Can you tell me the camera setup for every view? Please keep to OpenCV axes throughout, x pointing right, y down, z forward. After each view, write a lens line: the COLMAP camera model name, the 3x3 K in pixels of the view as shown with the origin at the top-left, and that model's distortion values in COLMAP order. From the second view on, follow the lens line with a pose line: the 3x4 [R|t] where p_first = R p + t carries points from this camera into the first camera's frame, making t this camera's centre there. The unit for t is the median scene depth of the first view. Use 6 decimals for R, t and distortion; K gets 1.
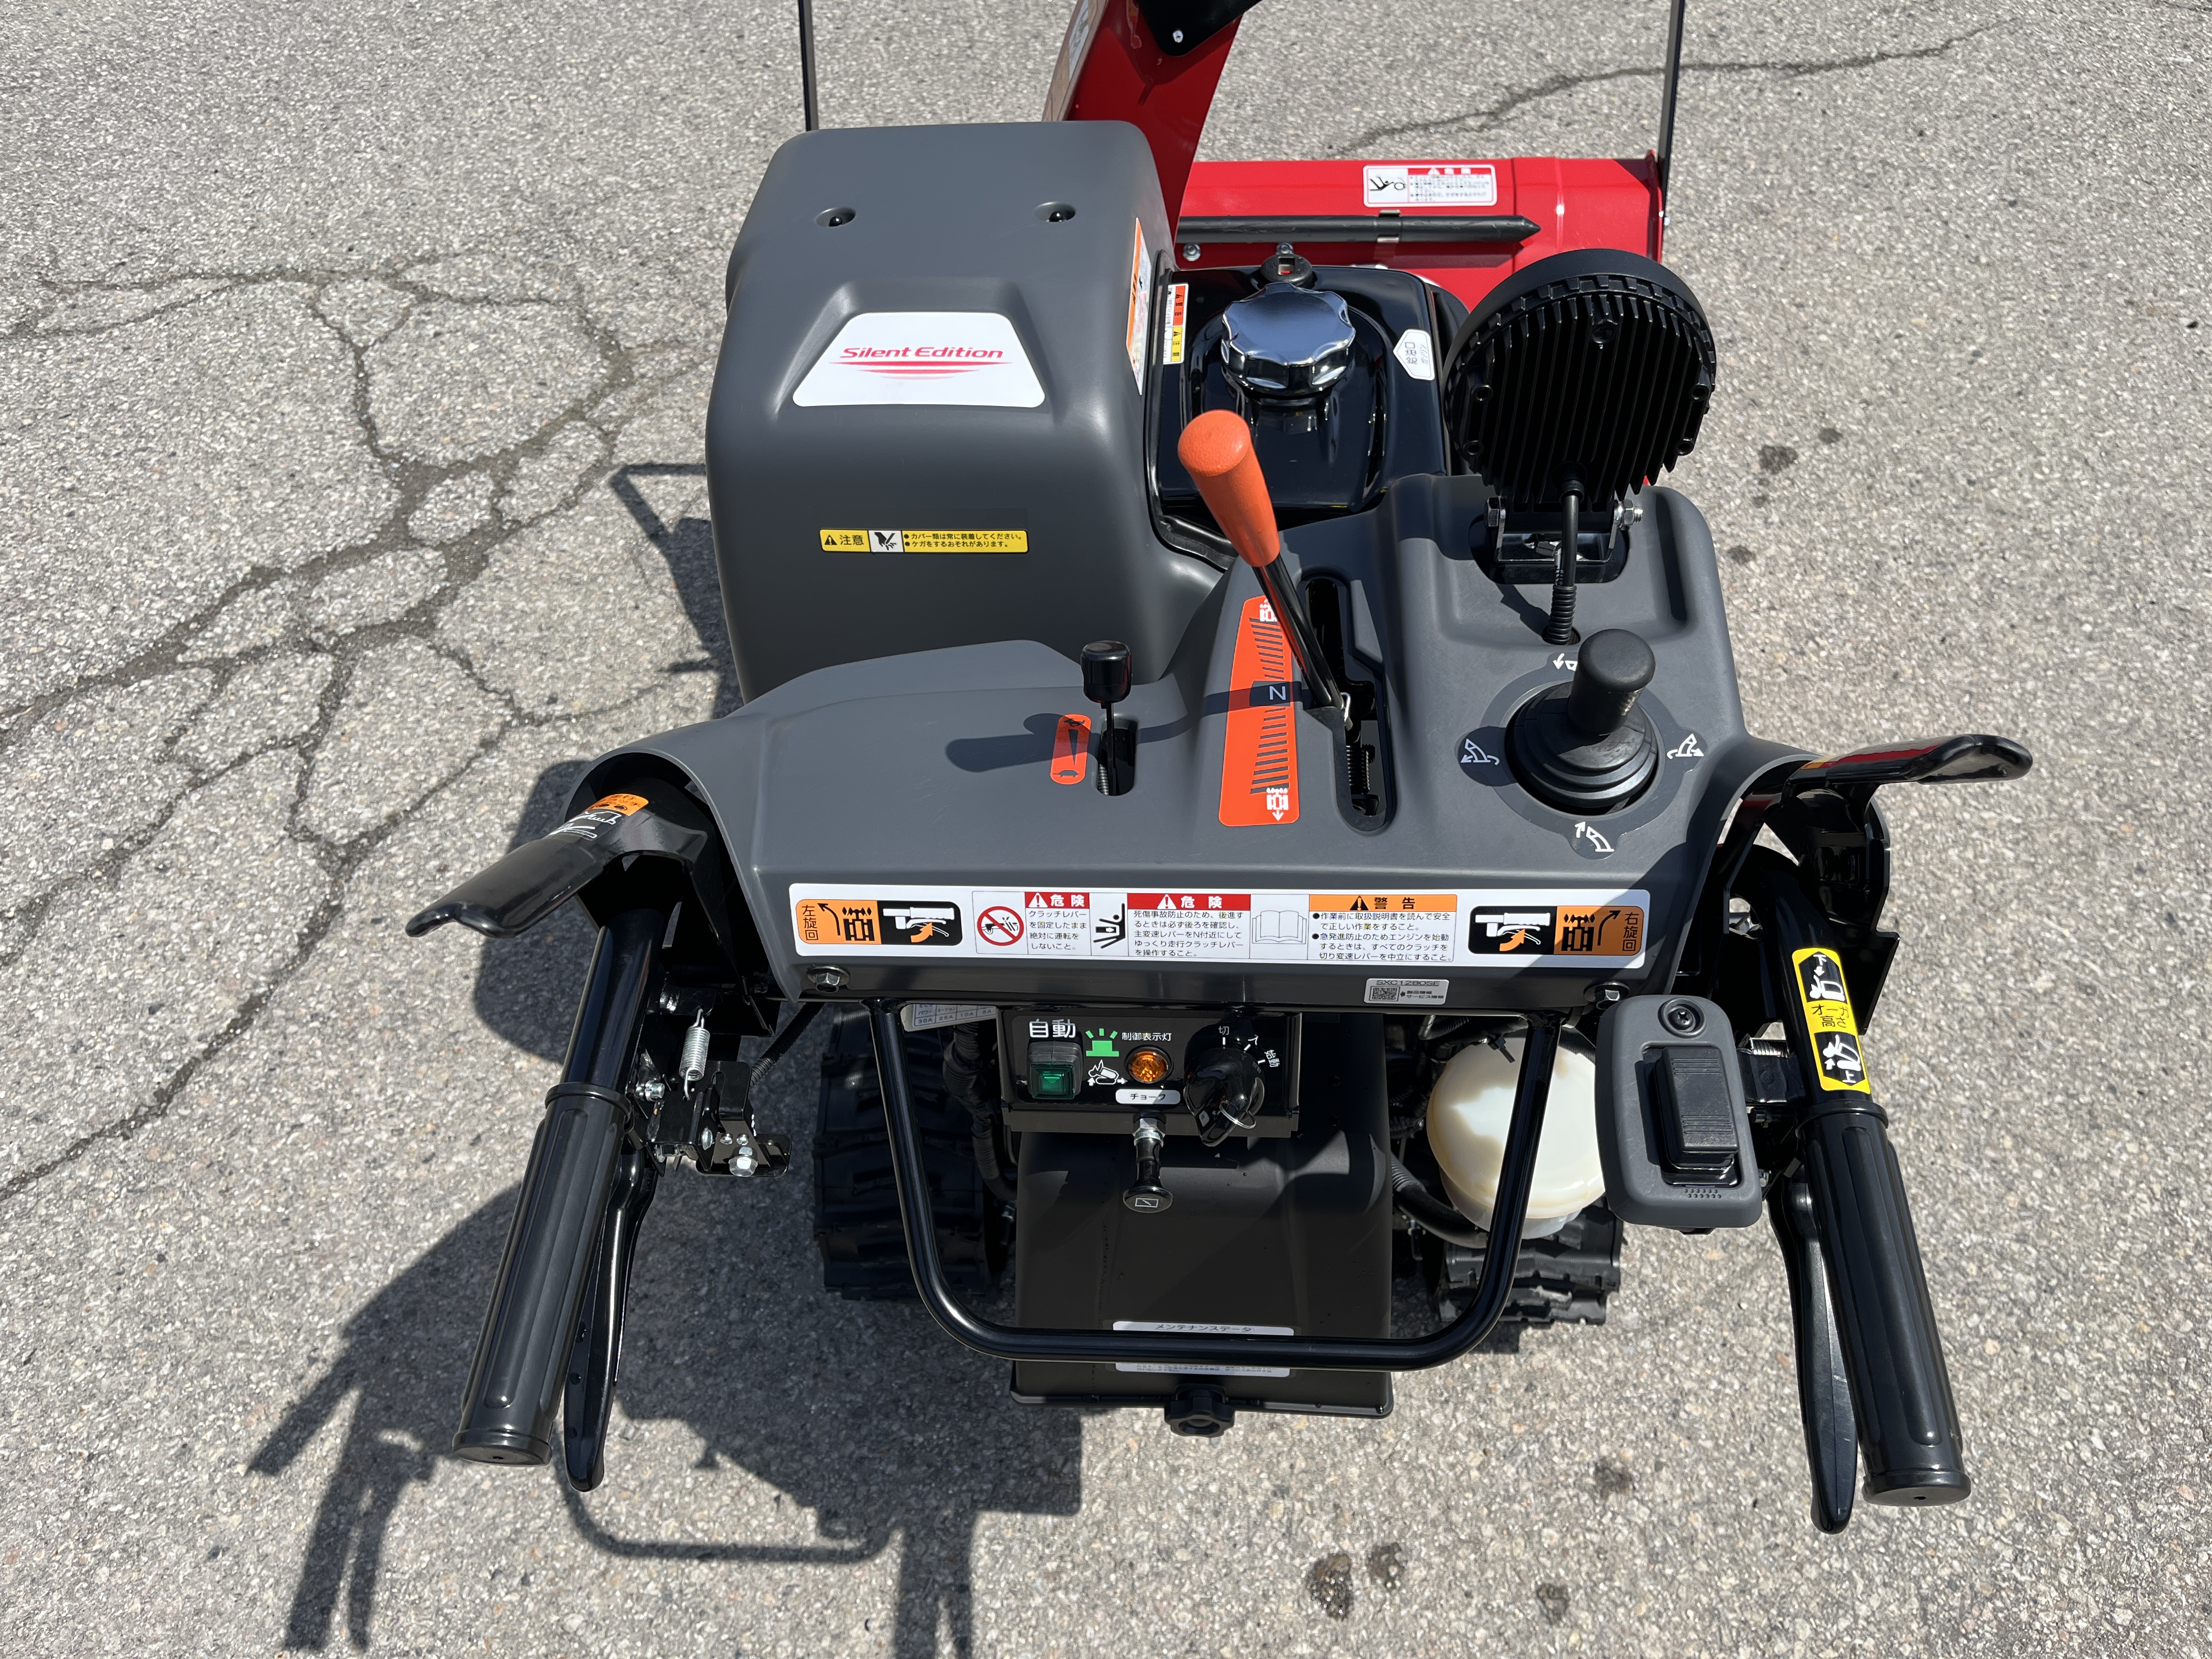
lens RADIAL K [[1697.0, 0, 1132.5], [0, 1697.0, 823.4], [0, 0, 1]] dist [0.028372, -0.002549]
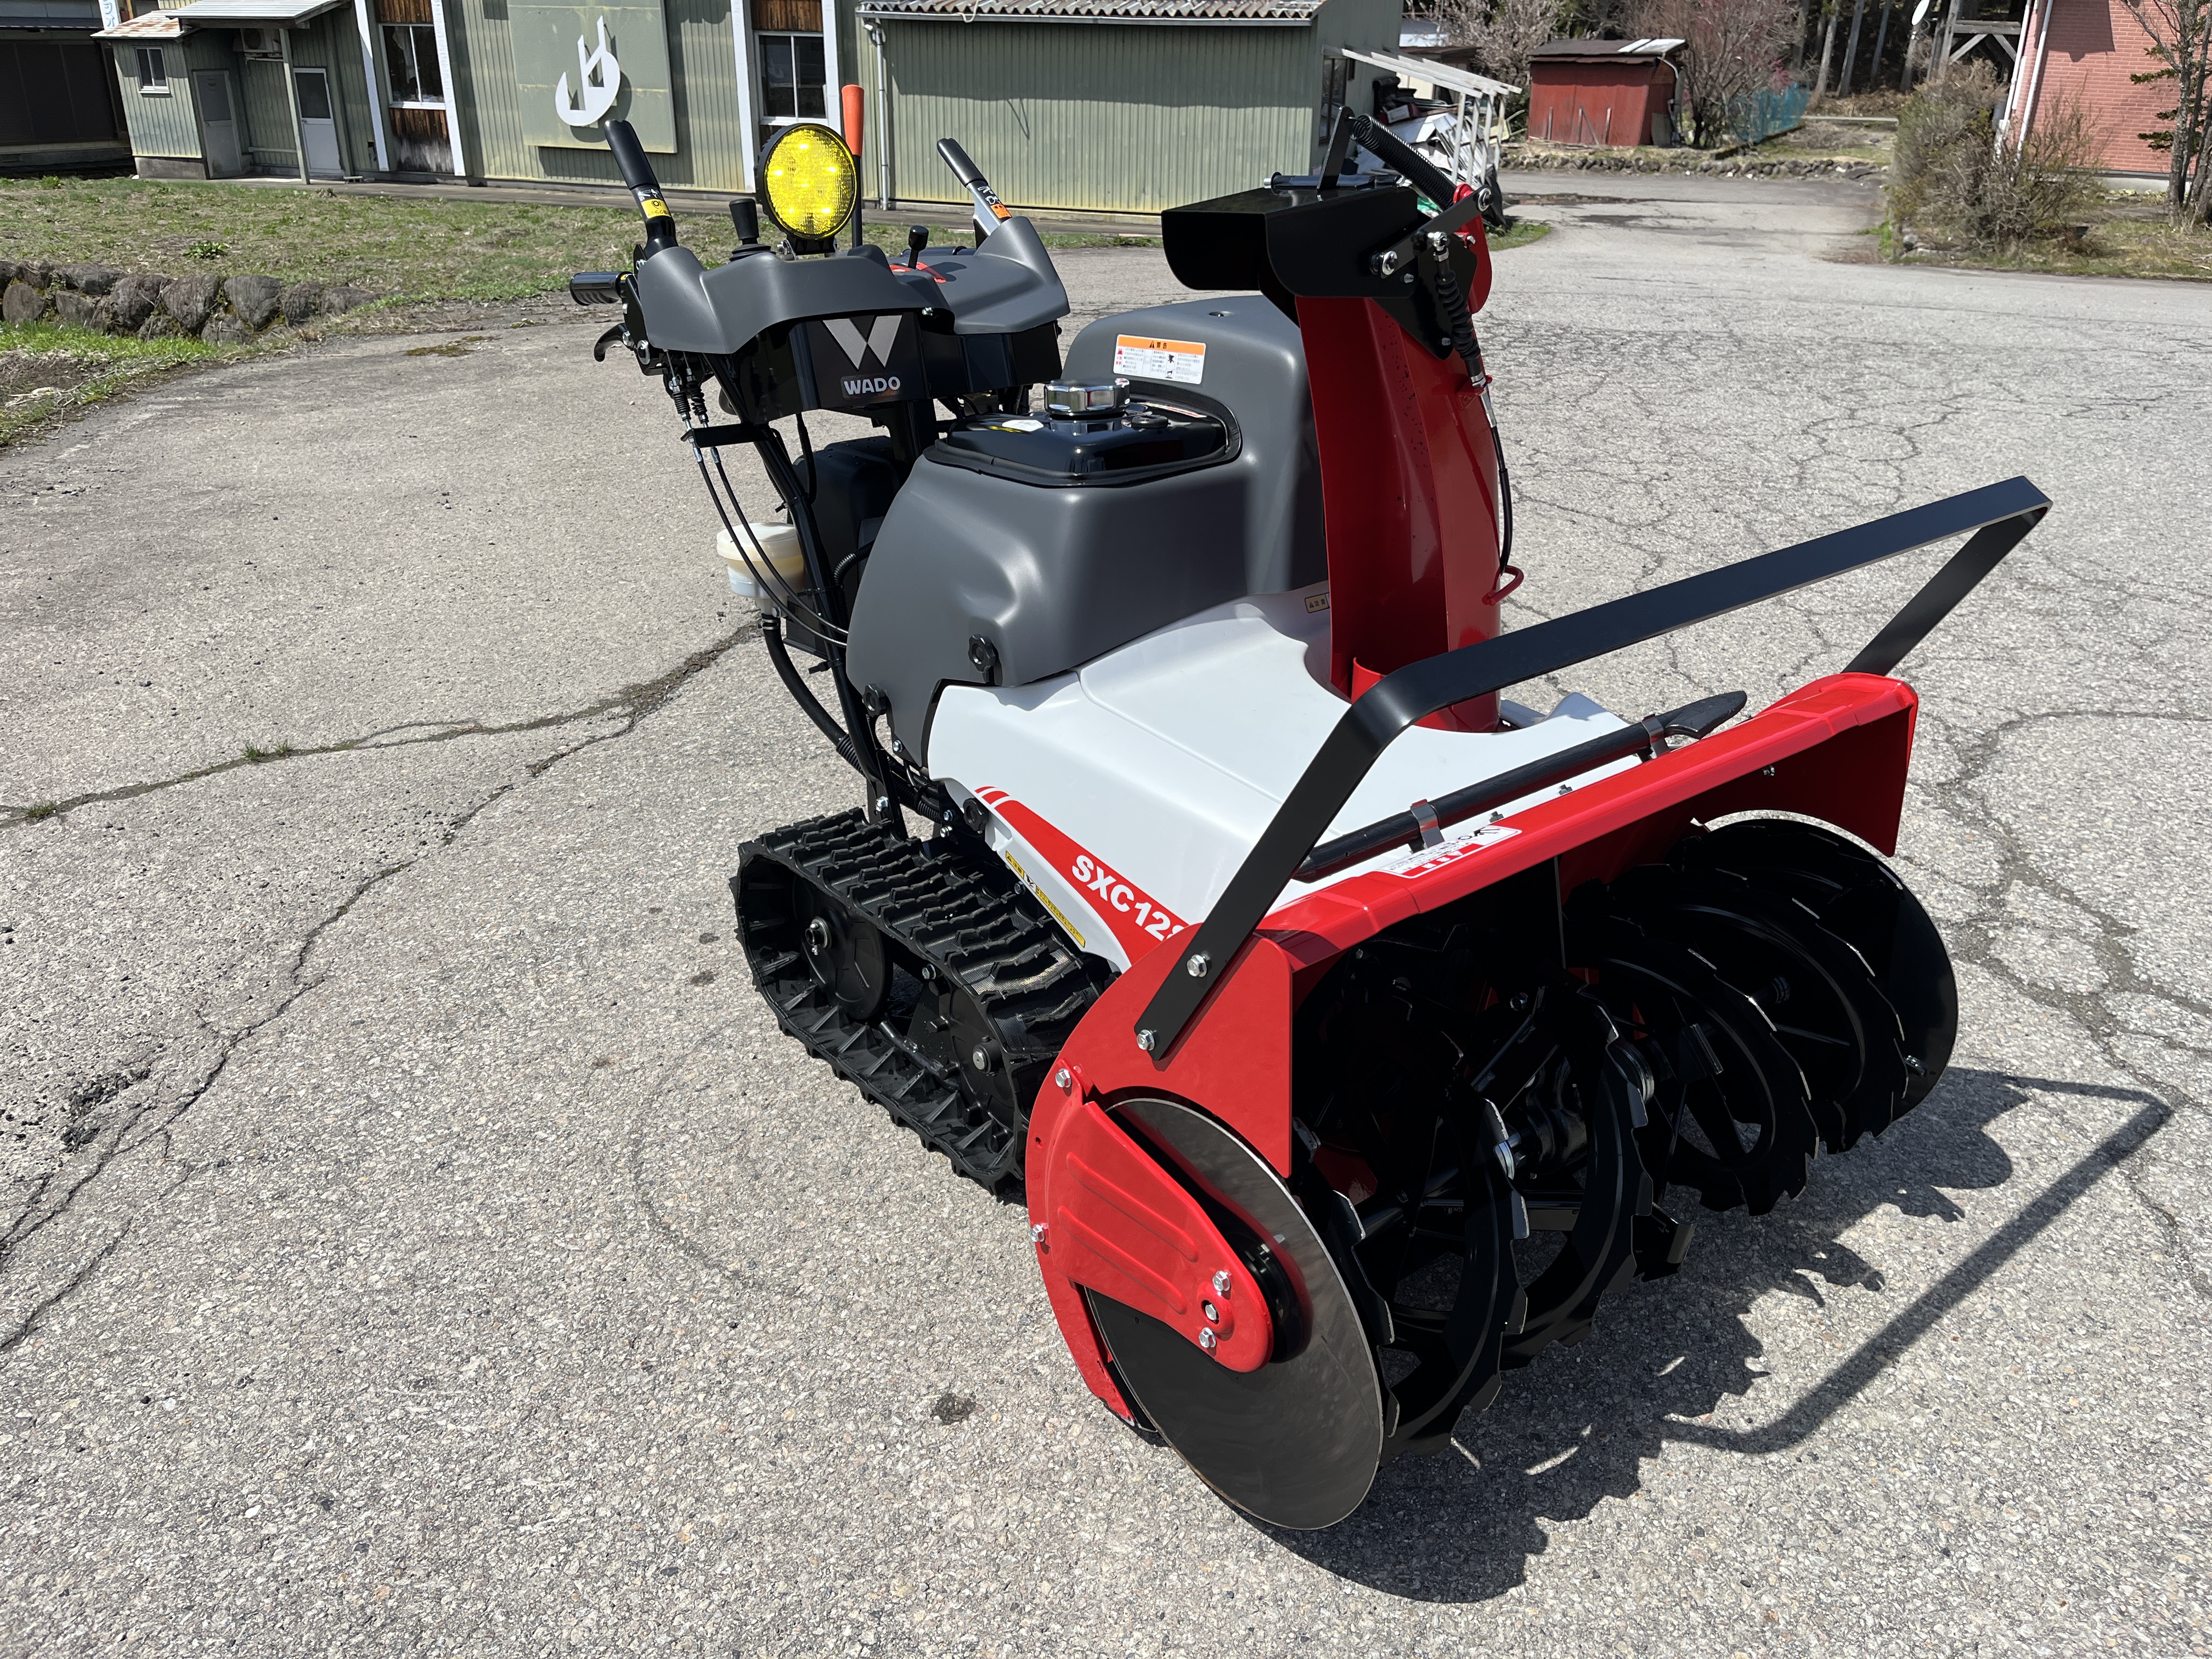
lens RADIAL K [[1676.2, 0, 1113.9], [0, 1676.2, 828.9], [0, 0, 1]] dist [0.081903, -0.121533]
pose [[-0.739739, 0.309285, -0.597603, 0.883528], [-0.492849, 0.355628, 0.794121, -1.091357], [0.458134, 0.881970, -0.110641, 1.211695]]
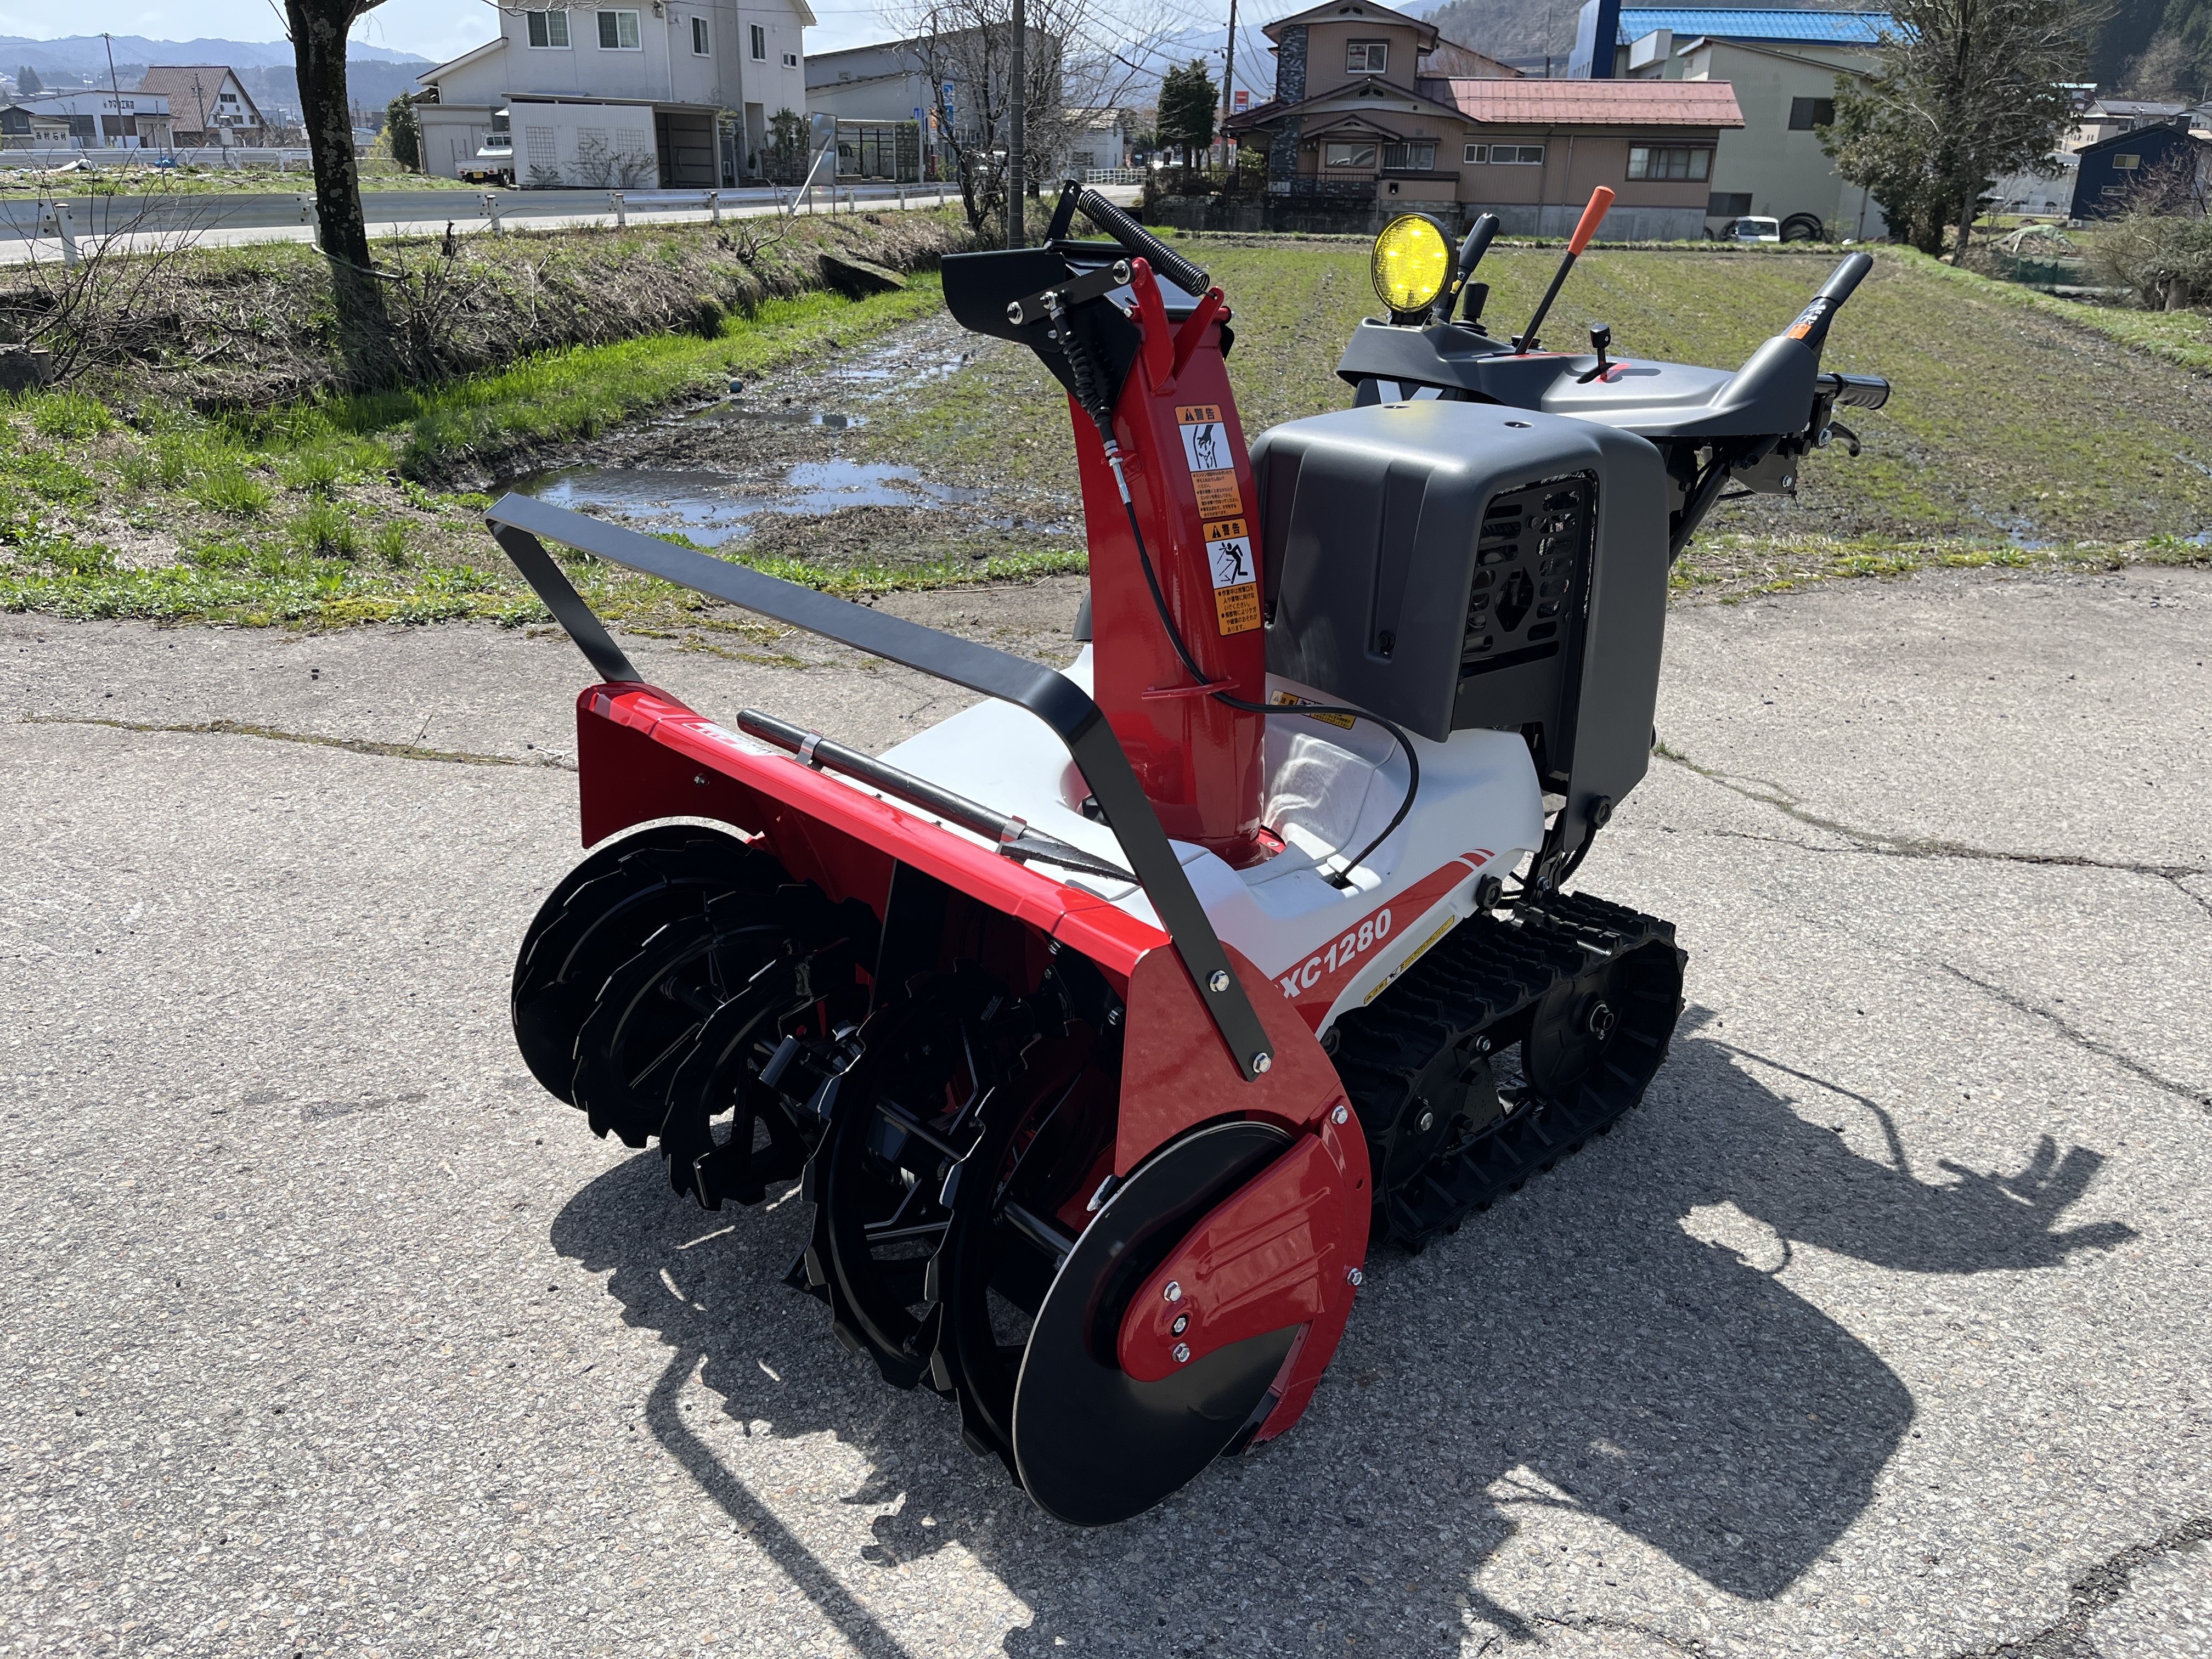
lens RADIAL K [[1673.5, 0, 1106.0], [0, 1673.5, 829.5], [0, 0, 1]] dist [0.076550, -0.096307]
pose [[-0.713817, -0.237173, 0.658949, -0.743586], [0.529001, 0.433990, 0.729253, -1.132641], [-0.458937, 0.869138, -0.184325, 1.352982]]
